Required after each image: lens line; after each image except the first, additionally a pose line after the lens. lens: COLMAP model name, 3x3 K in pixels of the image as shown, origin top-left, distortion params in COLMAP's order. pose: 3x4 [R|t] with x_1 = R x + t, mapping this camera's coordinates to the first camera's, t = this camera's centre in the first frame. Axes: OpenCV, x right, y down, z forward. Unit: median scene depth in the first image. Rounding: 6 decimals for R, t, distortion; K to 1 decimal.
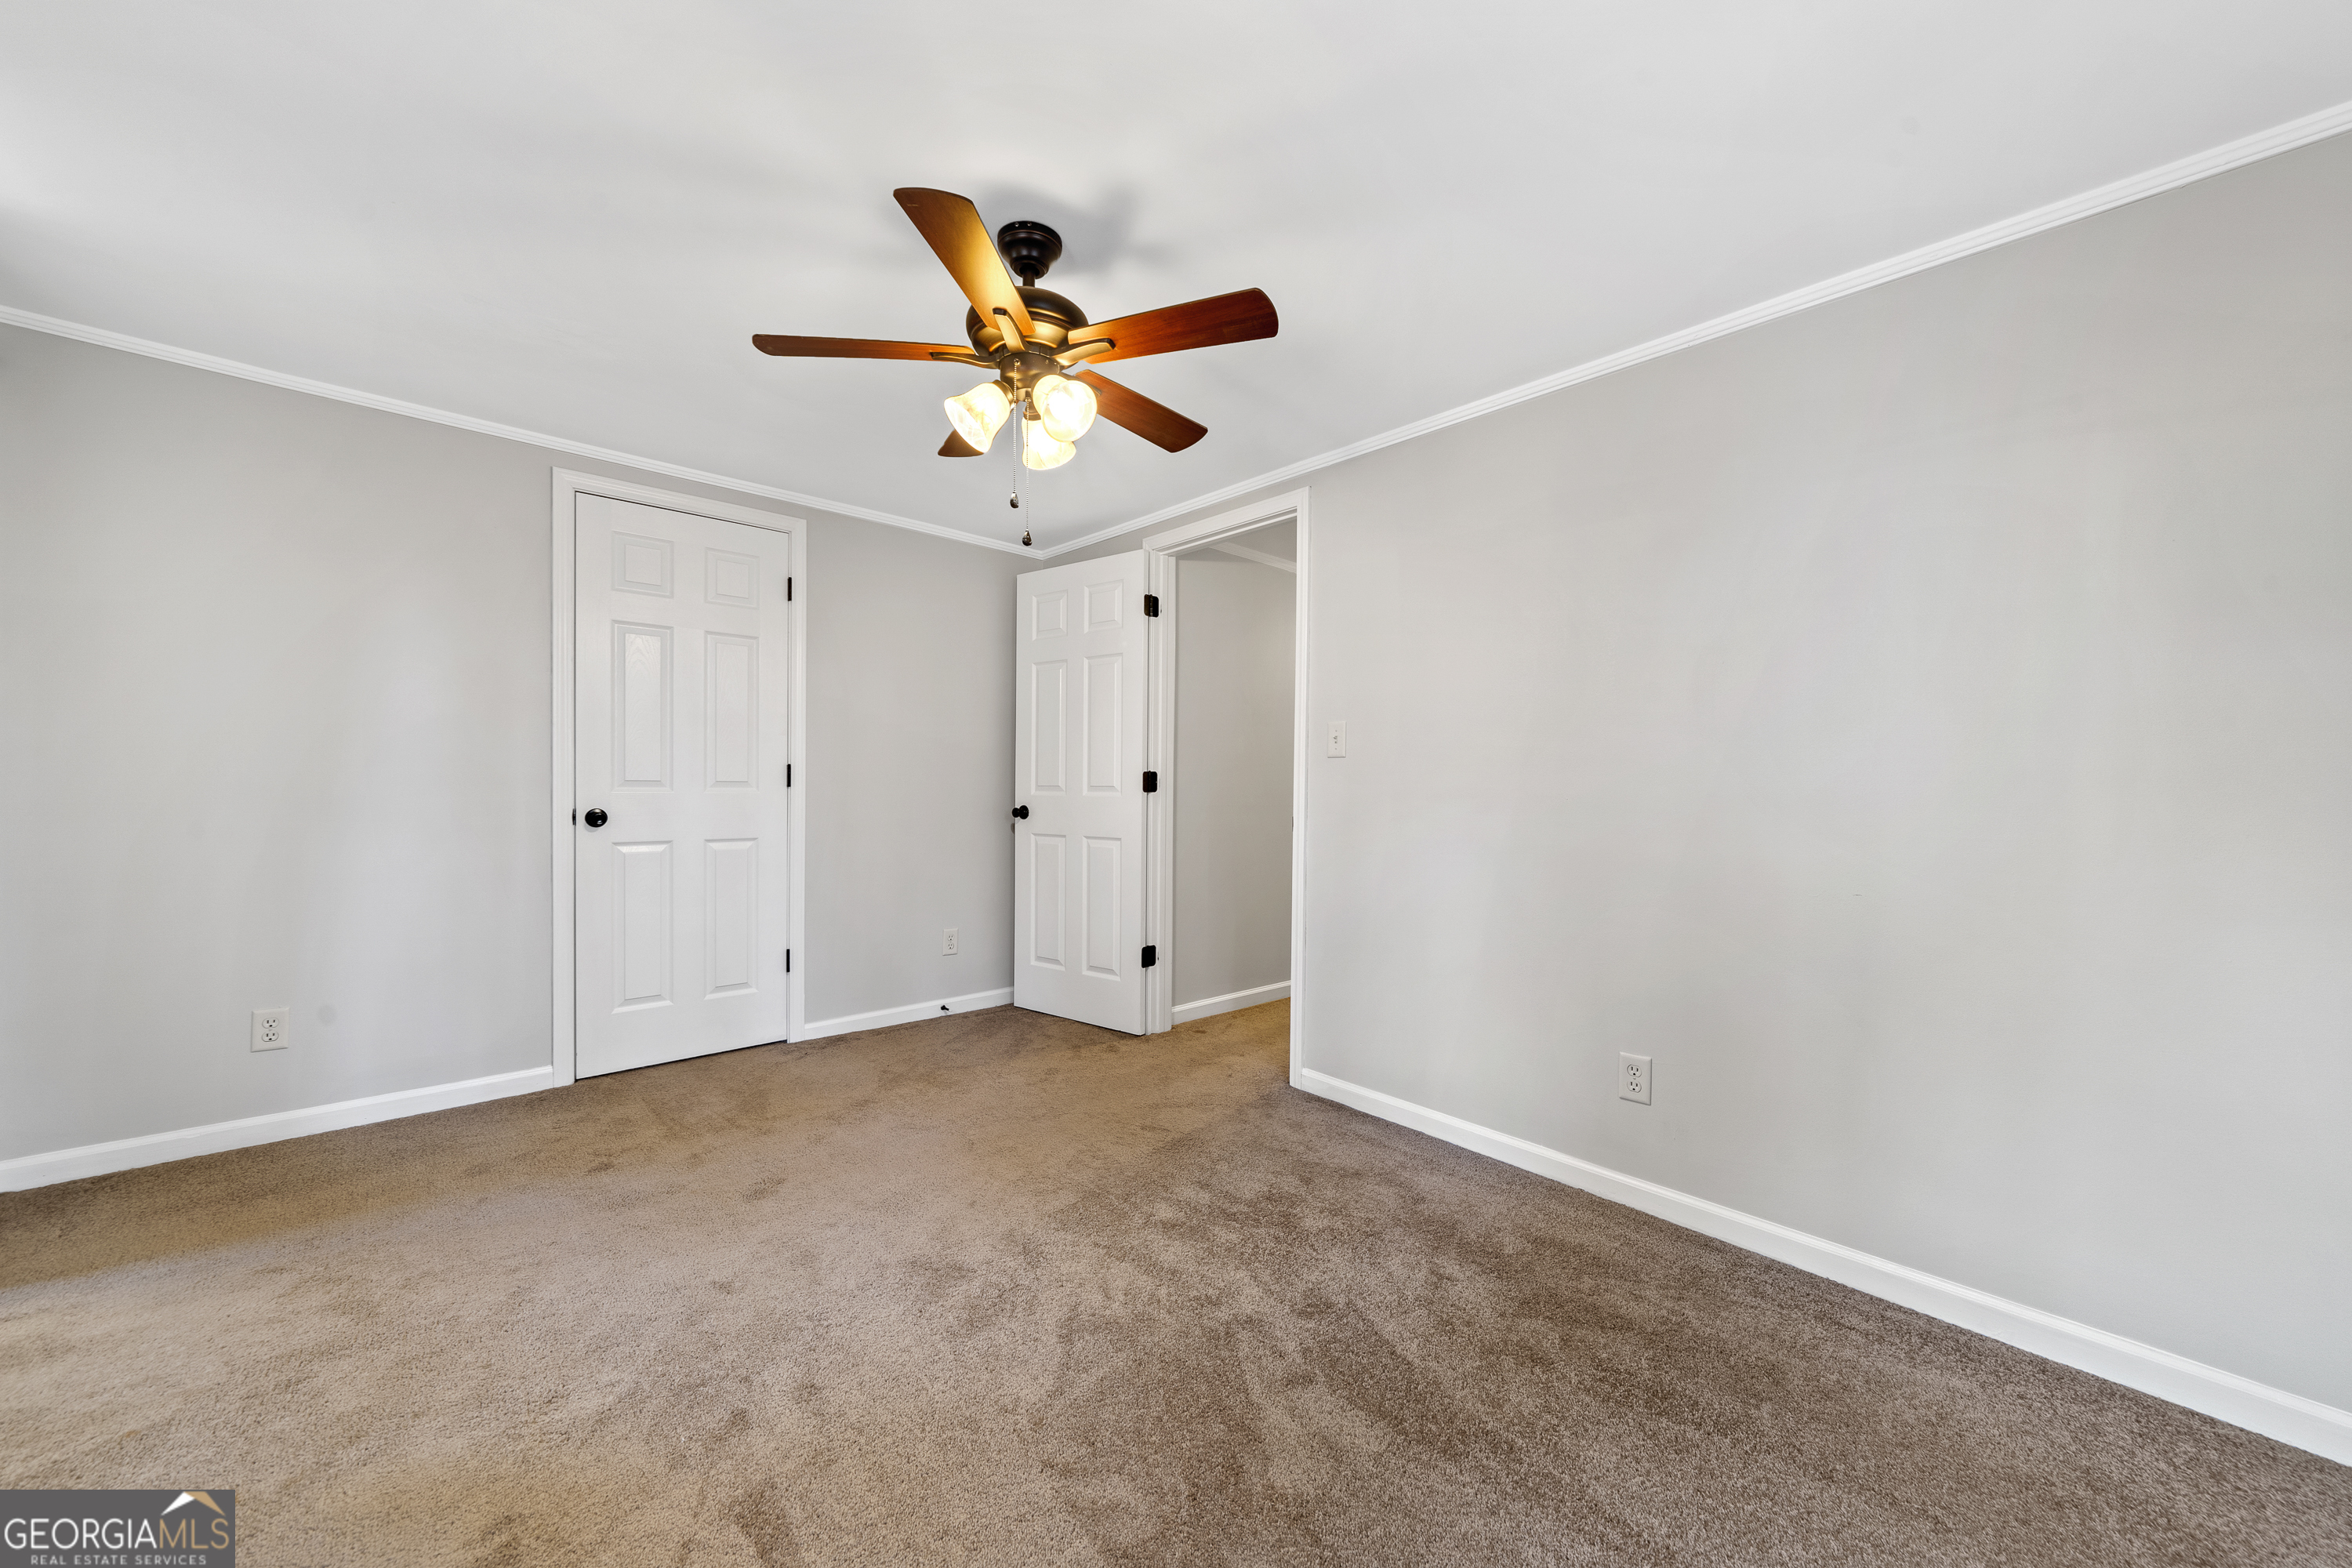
lens RADIAL K [[866.7, 0, 1172.1], [0, 866.7, 813.6], [0, 0, 1]] dist [-0.001528, -0.000149]
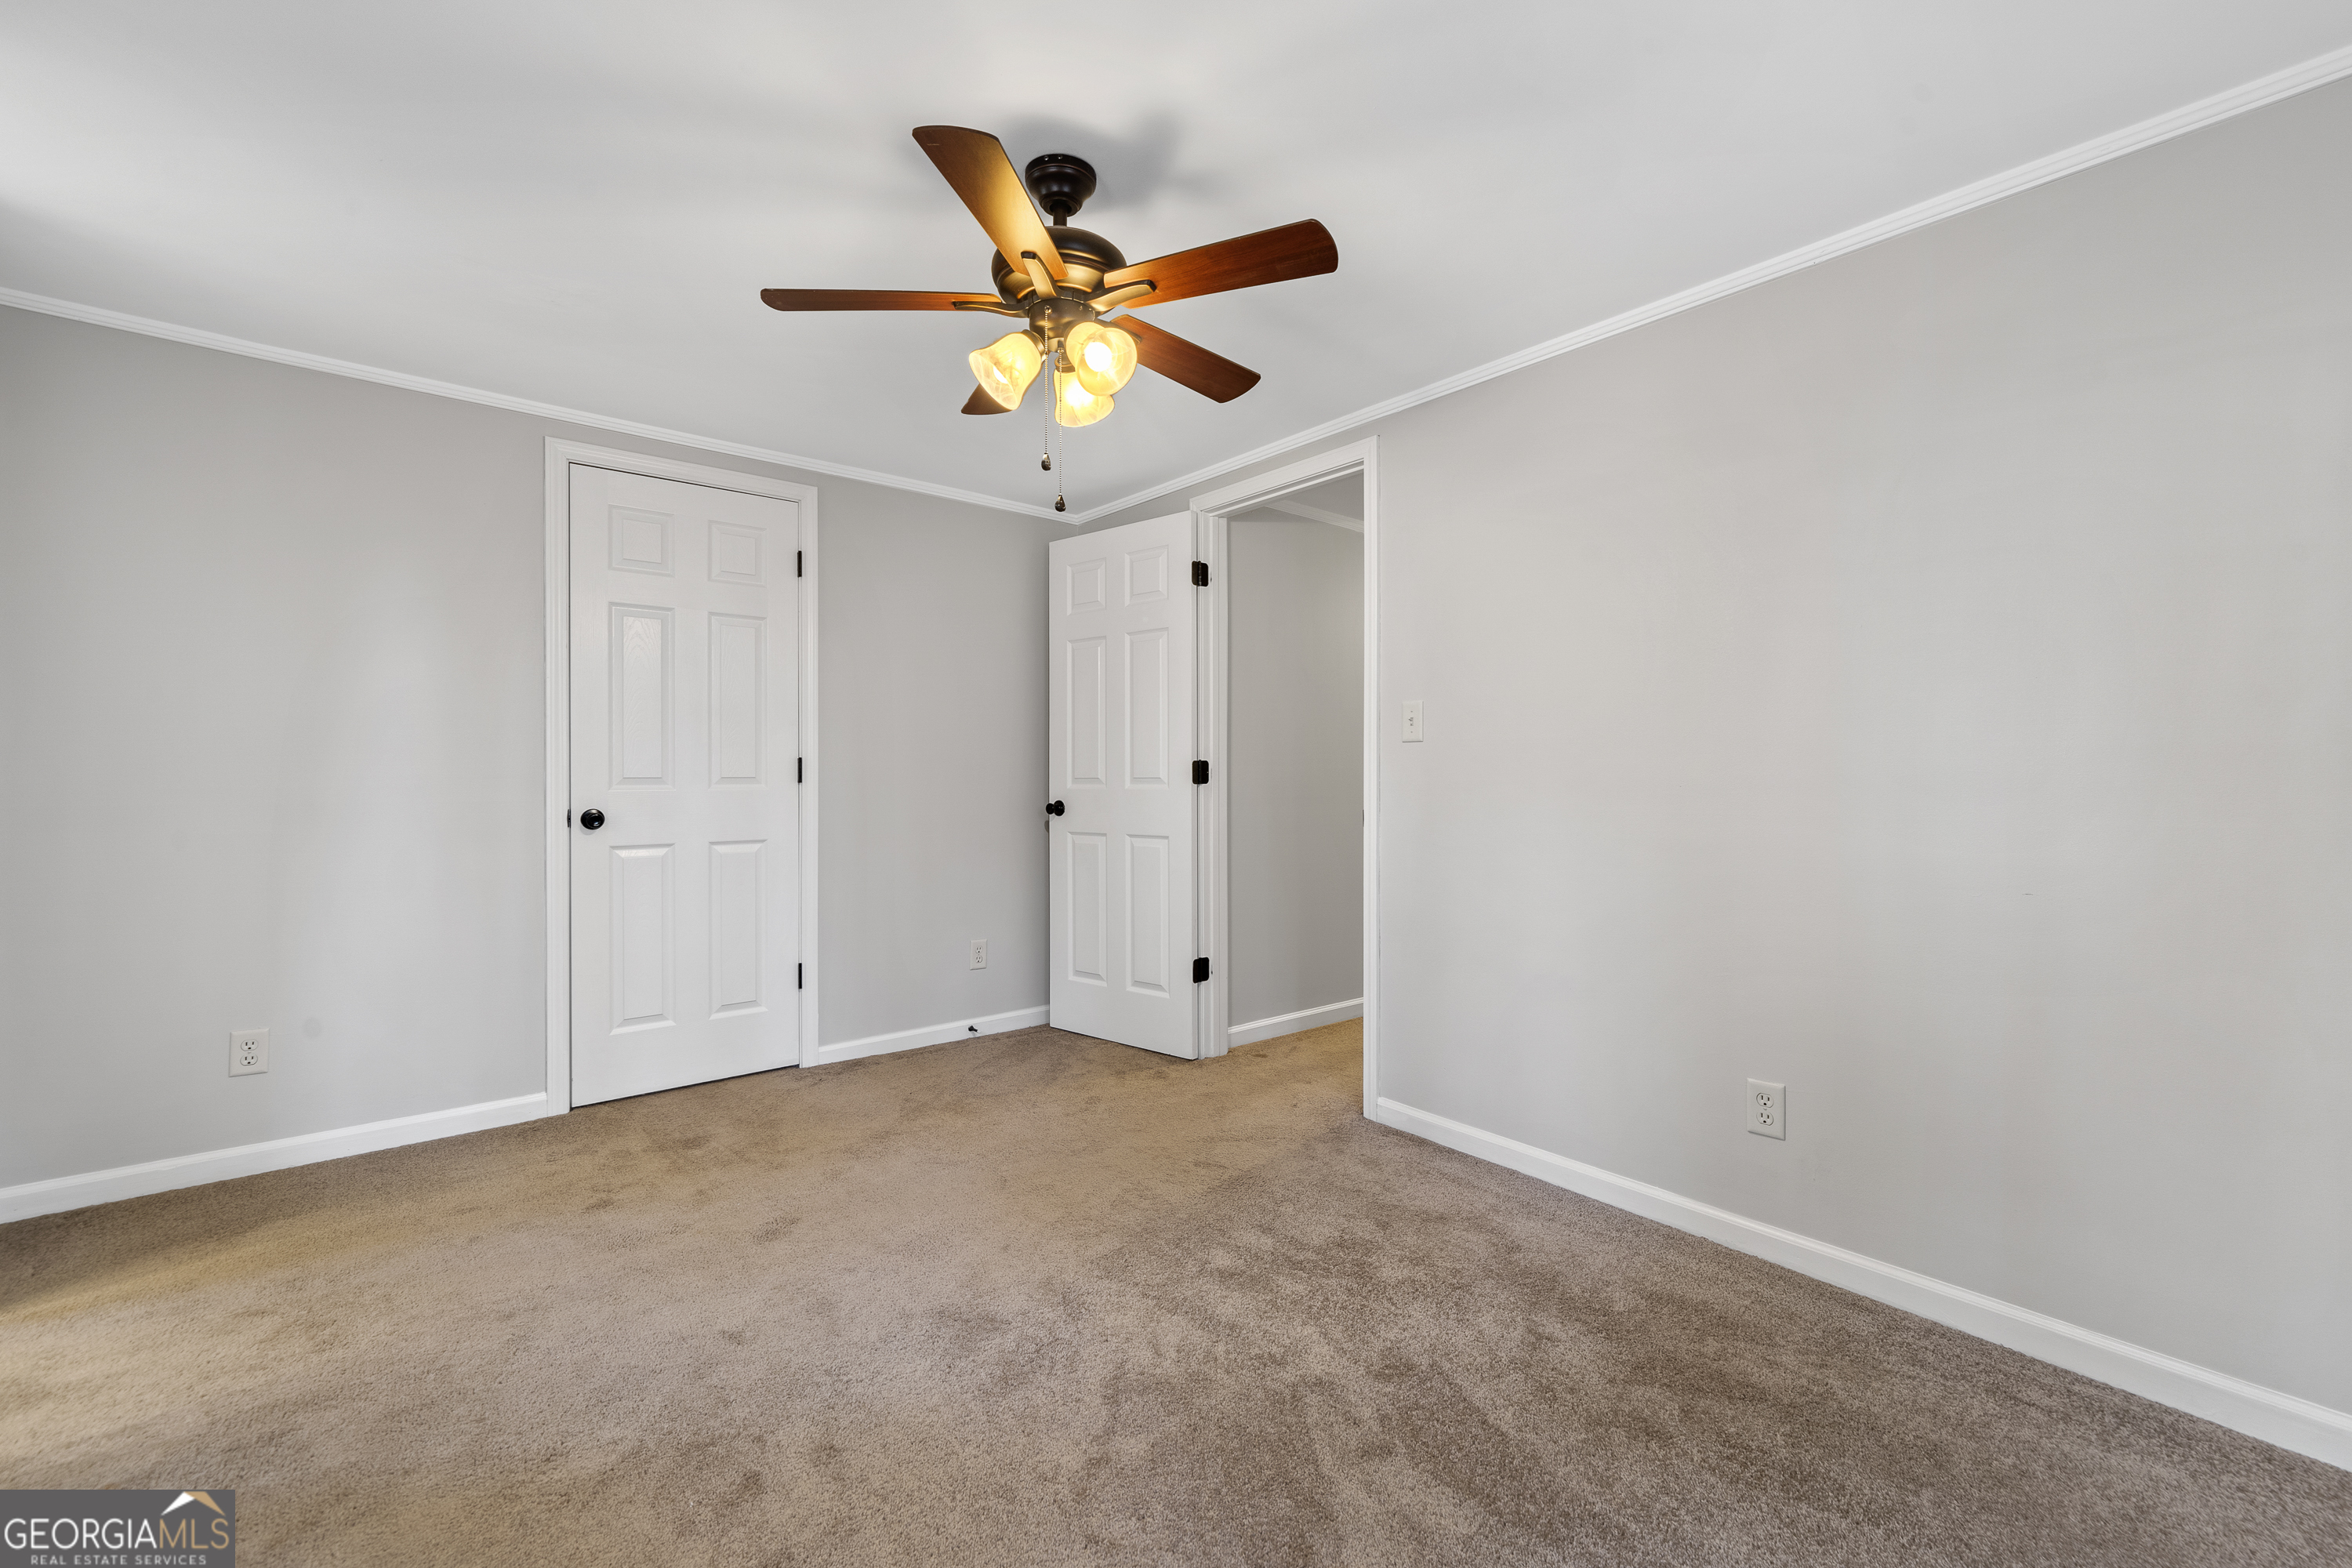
lens RADIAL K [[952.6, 0, 1176.0], [0, 952.6, 784.0], [0, 0, 1]] dist [0.002175, 0.000222]
pose [[0.998738, -0.011716, -0.048828, -0.001707], [0.010532, 0.999646, -0.024435, -0.000600], [0.049097, 0.023890, 0.998508, 0.014939]]
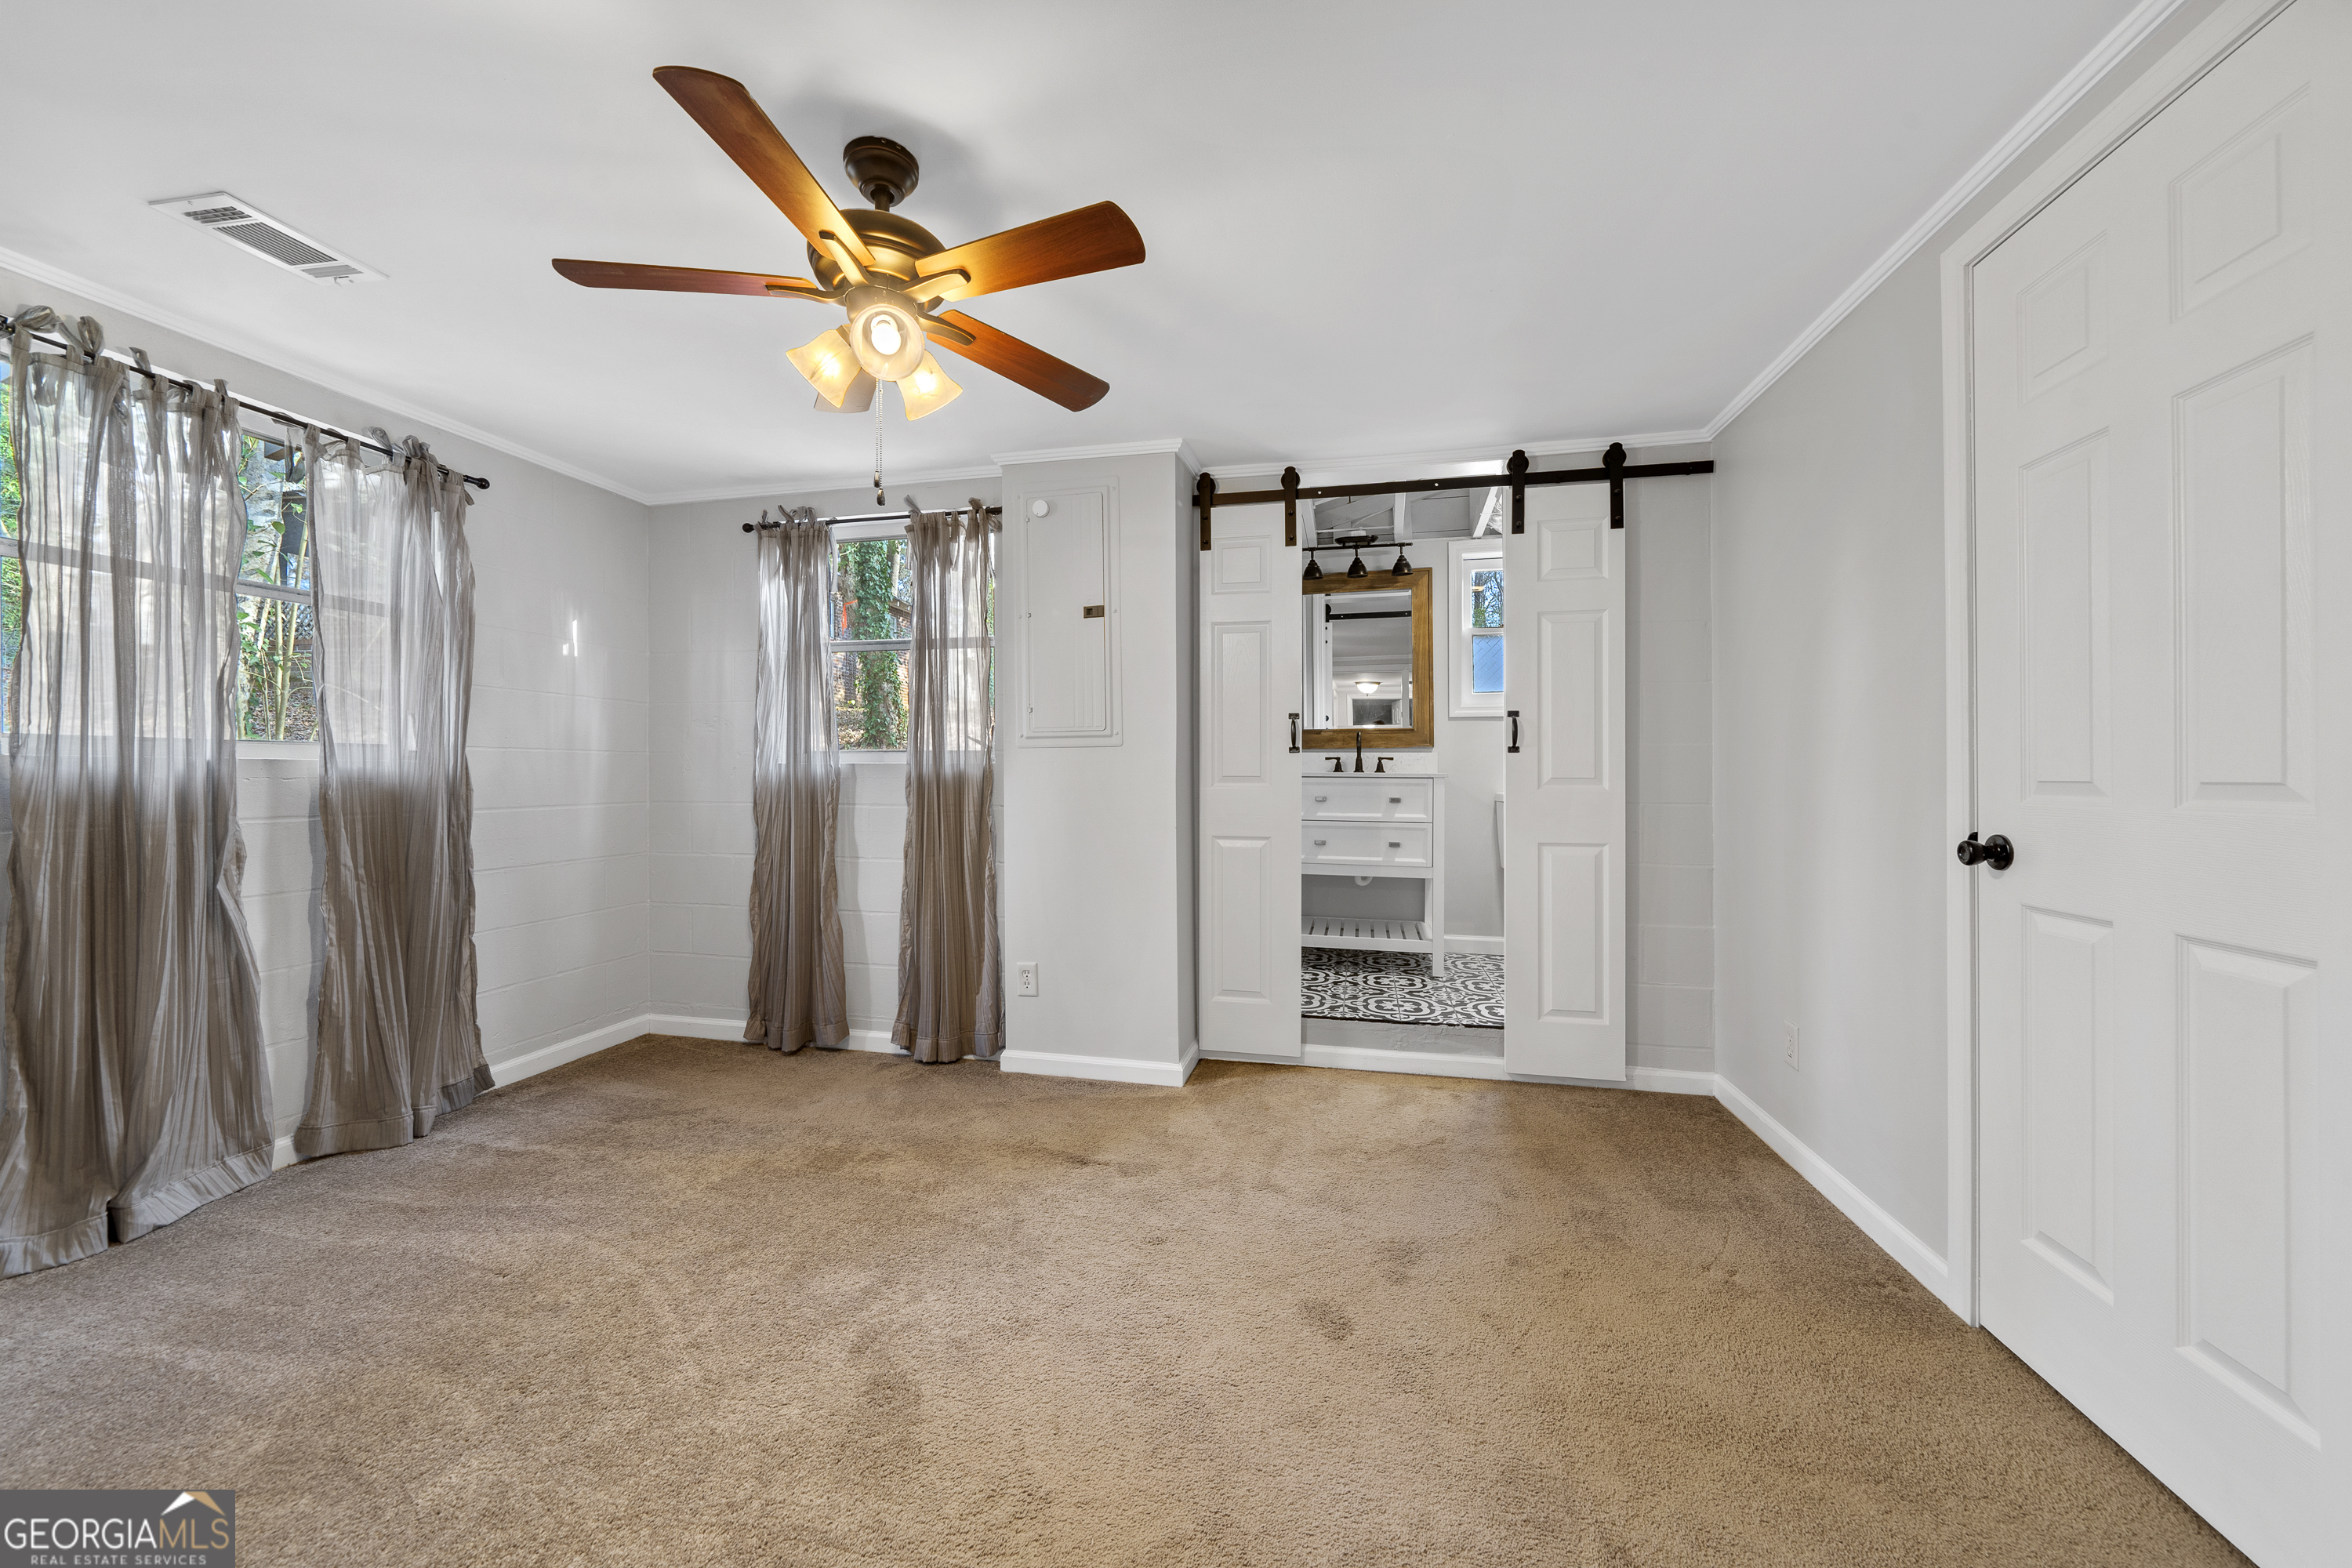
lens RADIAL K [[855.2, 0, 1175.6], [0, 855.2, 775.9], [0, 0, 1]] dist [-0.001433, -0.000028]
pose [[-0.820092, -0.010326, -0.572139, 0.024721], [-0.027601, 0.999387, 0.021526, -0.020298], [0.571566, 0.033445, -0.819874, 0.596239]]
